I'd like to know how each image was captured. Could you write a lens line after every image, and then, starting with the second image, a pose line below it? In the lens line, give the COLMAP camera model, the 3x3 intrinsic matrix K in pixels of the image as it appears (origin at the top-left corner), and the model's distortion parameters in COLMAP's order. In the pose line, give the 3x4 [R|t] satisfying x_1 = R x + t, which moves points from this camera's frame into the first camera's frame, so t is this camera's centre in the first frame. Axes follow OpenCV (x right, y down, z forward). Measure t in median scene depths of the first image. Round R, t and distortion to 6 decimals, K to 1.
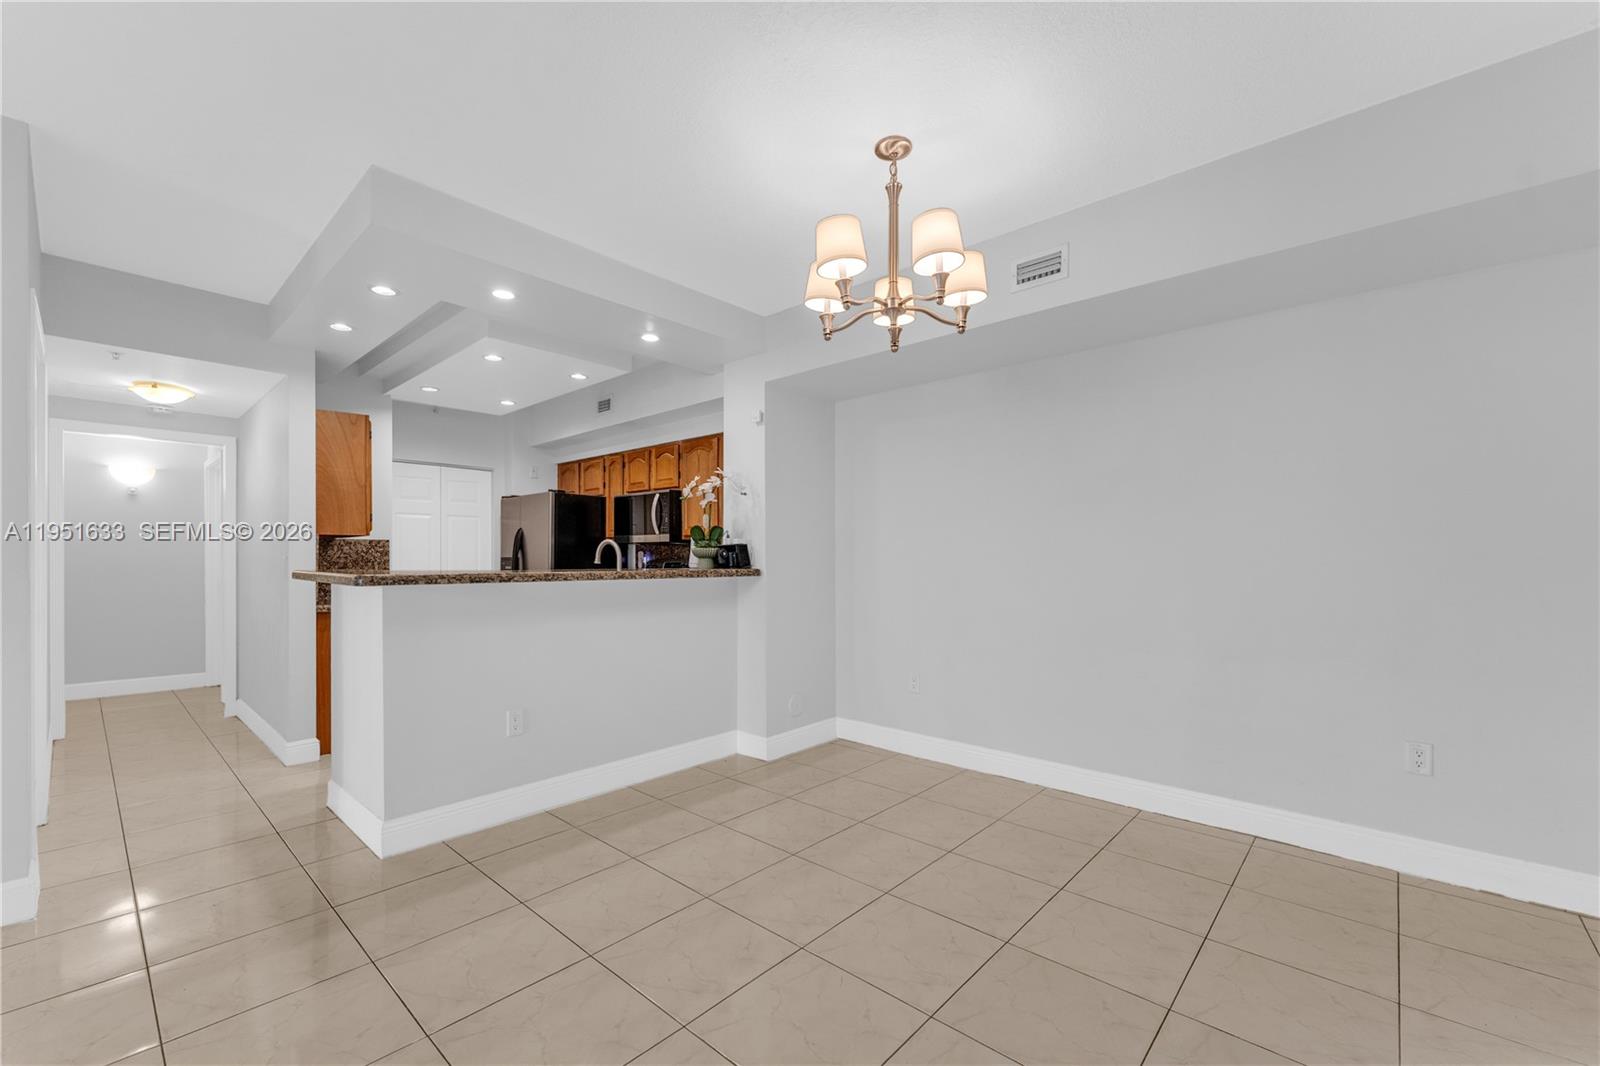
lens RADIAL K [[656.4, 0, 796.1], [0, 656.4, 561.0], [0, 0, 1]] dist [0.002349, 0.000034]
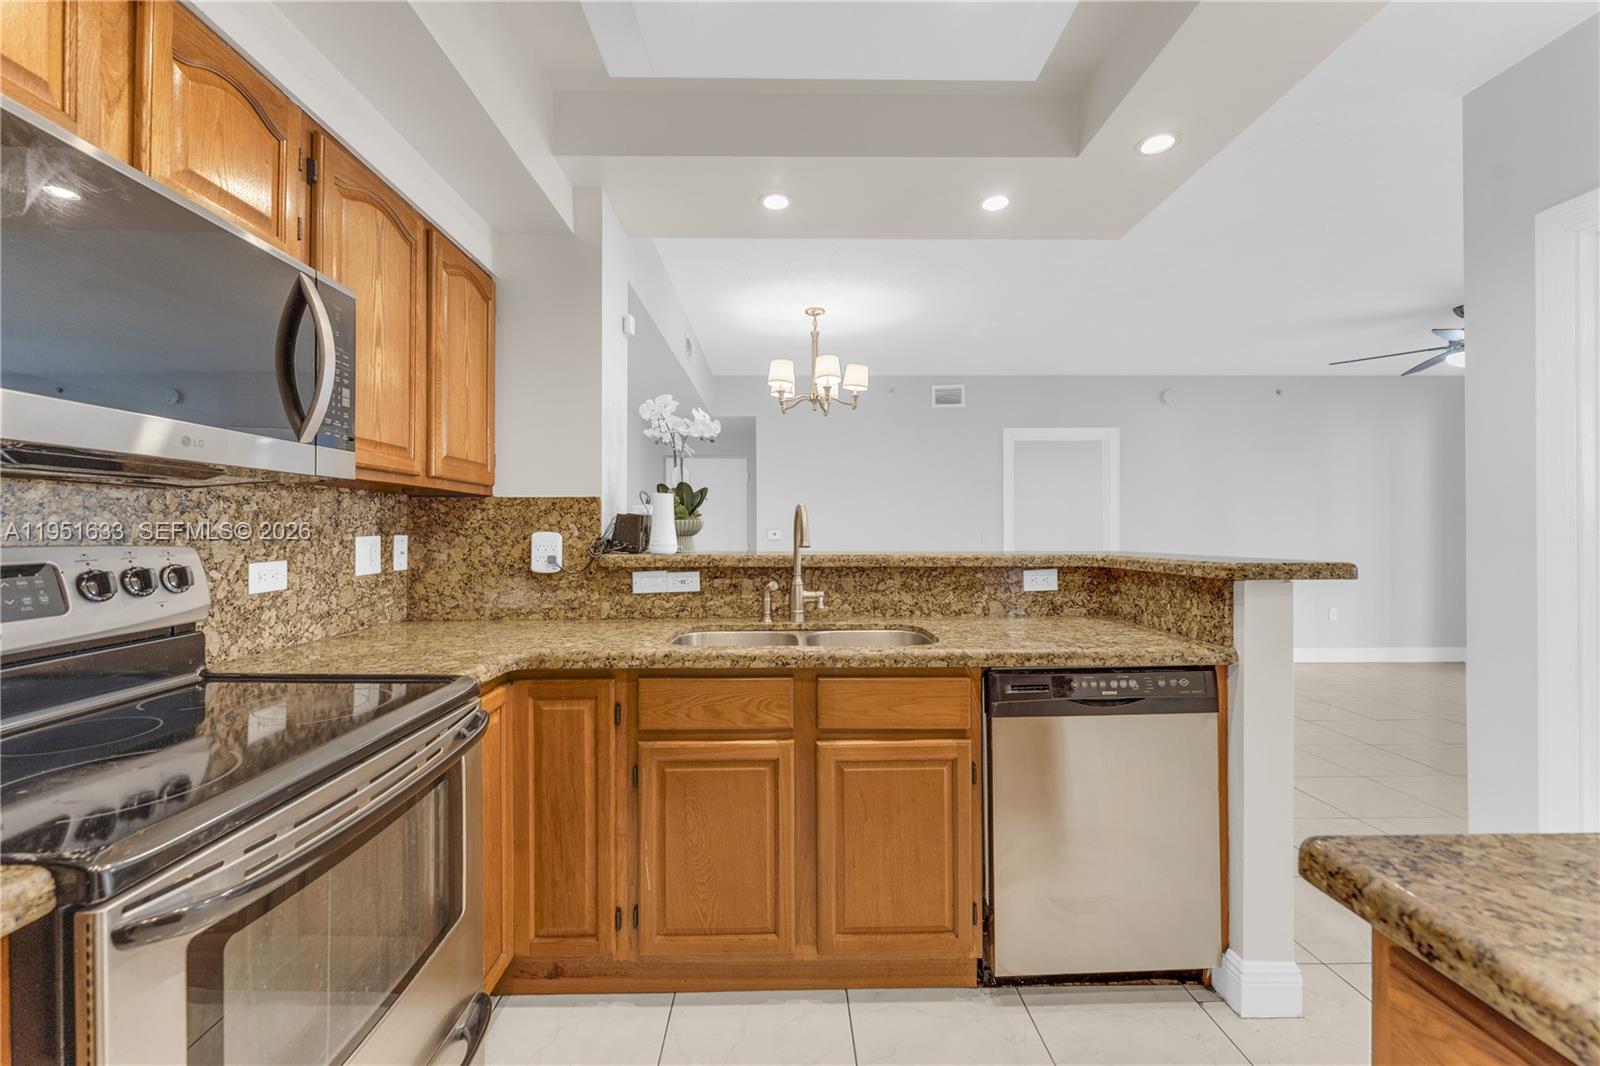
lens RADIAL K [[646.4, 0, 795.5], [0, 646.4, 524.0], [0, 0, 1]] dist [0.000631, -0.000390]
pose [[-0.687942, 0.006138, 0.725739, -0.544813], [0.002408, 0.999978, -0.006176, -0.009582], [-0.725761, -0.002501, -0.687942, 1.104667]]
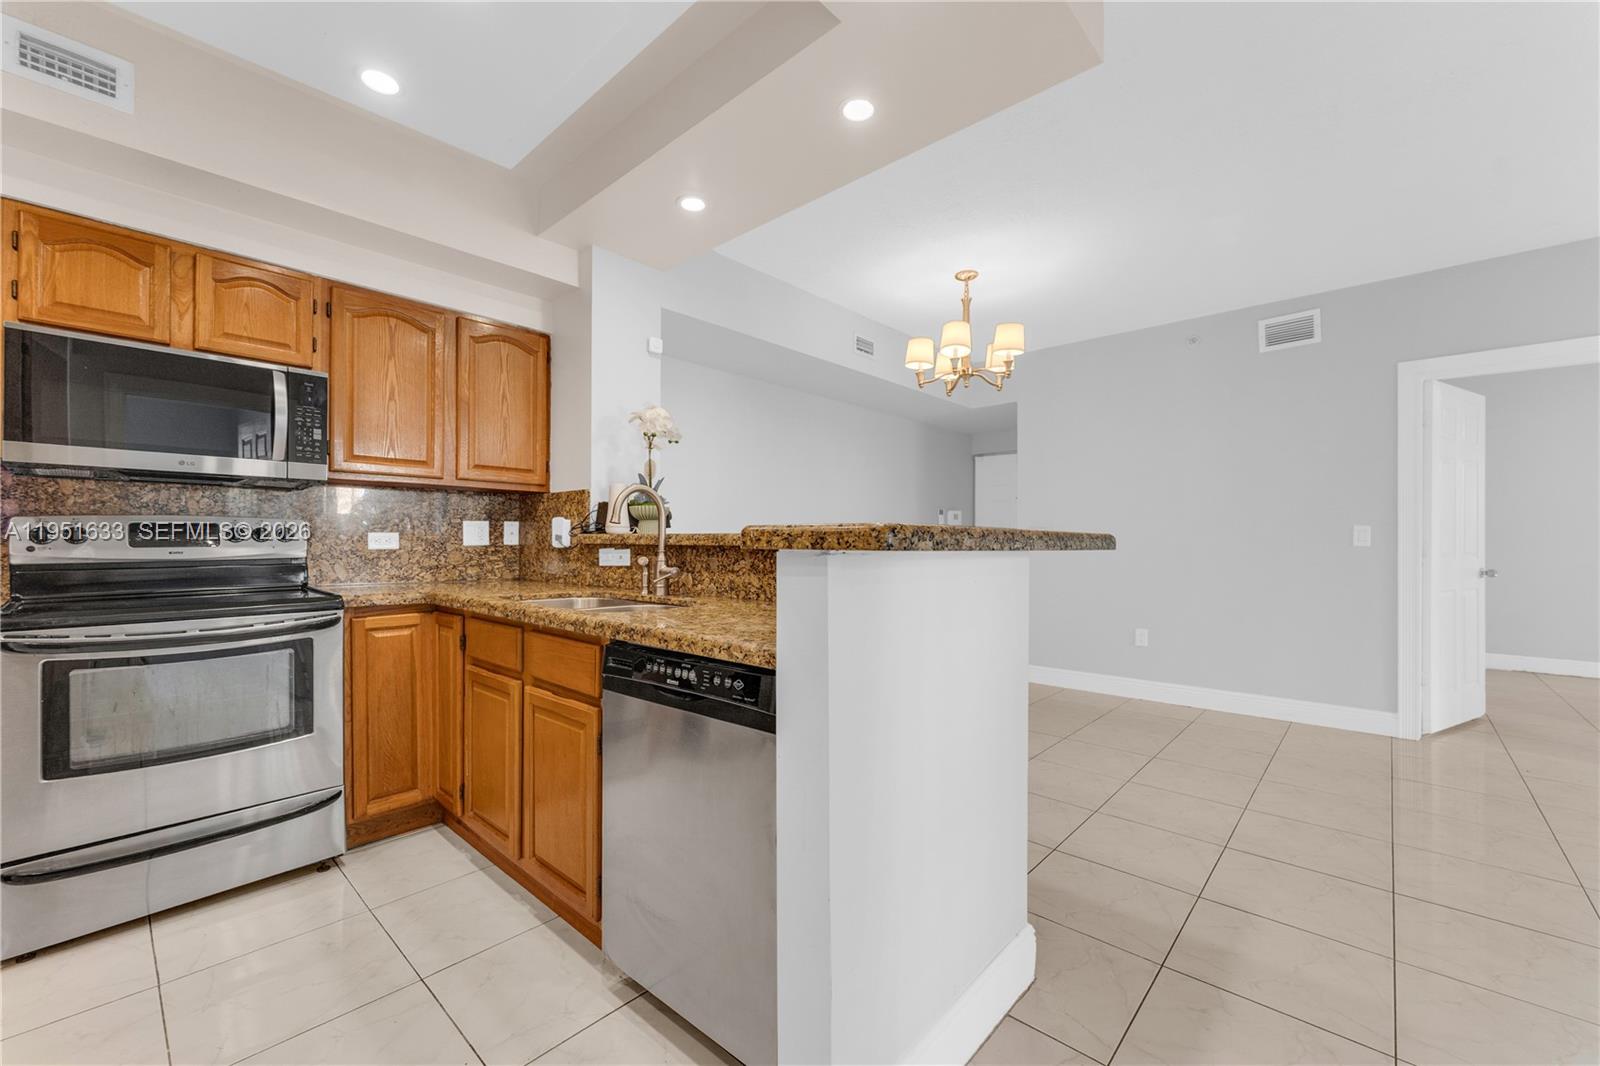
lens RADIAL K [[644.0, 0, 792.7], [0, 644.0, 541.0], [0, 0, 1]] dist [0.001951, 0.000026]
pose [[0.005560, -0.001093, 0.999984, -0.702084], [-0.001116, 0.999999, 0.001099, 0.014810], [-0.999984, -0.001122, 0.005559, 0.684981]]
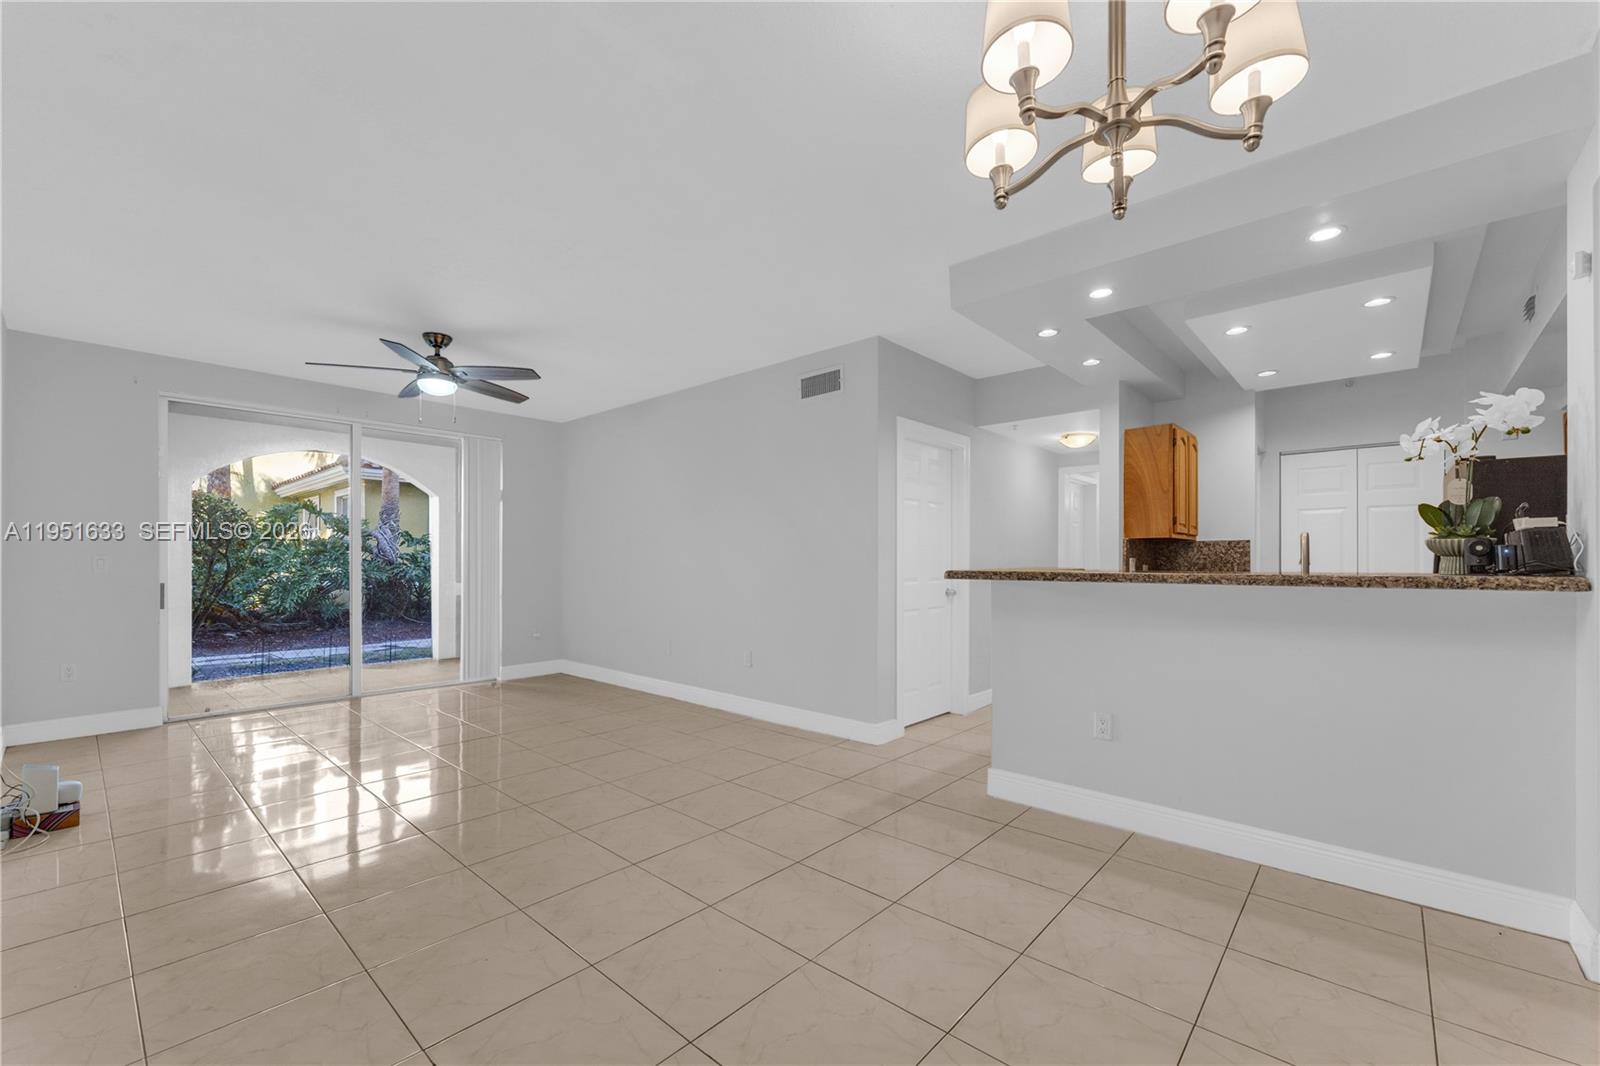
lens RADIAL K [[656.4, 0, 796.1], [0, 656.4, 561.0], [0, 0, 1]] dist [0.002349, 0.000034]
pose [[0.005837, -0.000762, -0.999983, 0.353439], [-0.003059, 0.999995, -0.000780, 0.001481], [0.999978, 0.003064, 0.005835, 0.345183]]
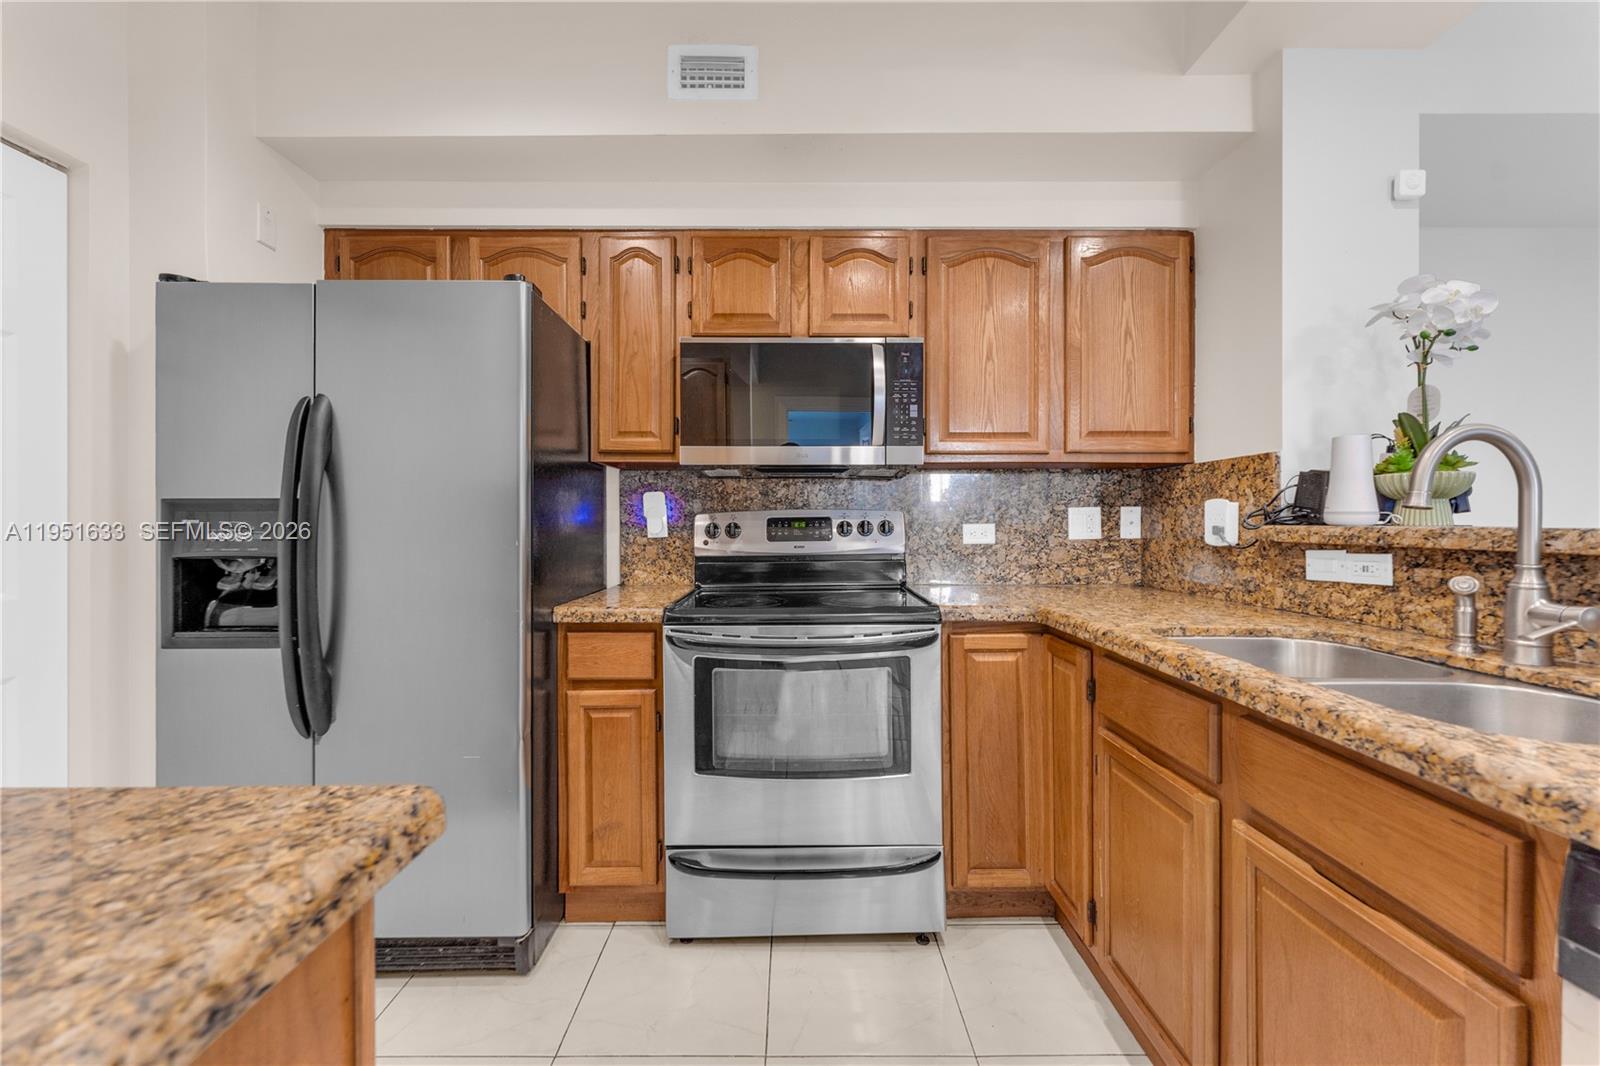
lens RADIAL K [[646.4, 0, 795.5], [0, 646.4, 524.0], [0, 0, 1]] dist [0.000631, -0.000390]
pose [[0.735620, -0.004231, 0.677382, -0.551982], [0.004902, 0.999988, 0.000922, 0.006921], [-0.677377, 0.002643, 0.735631, 0.794840]]
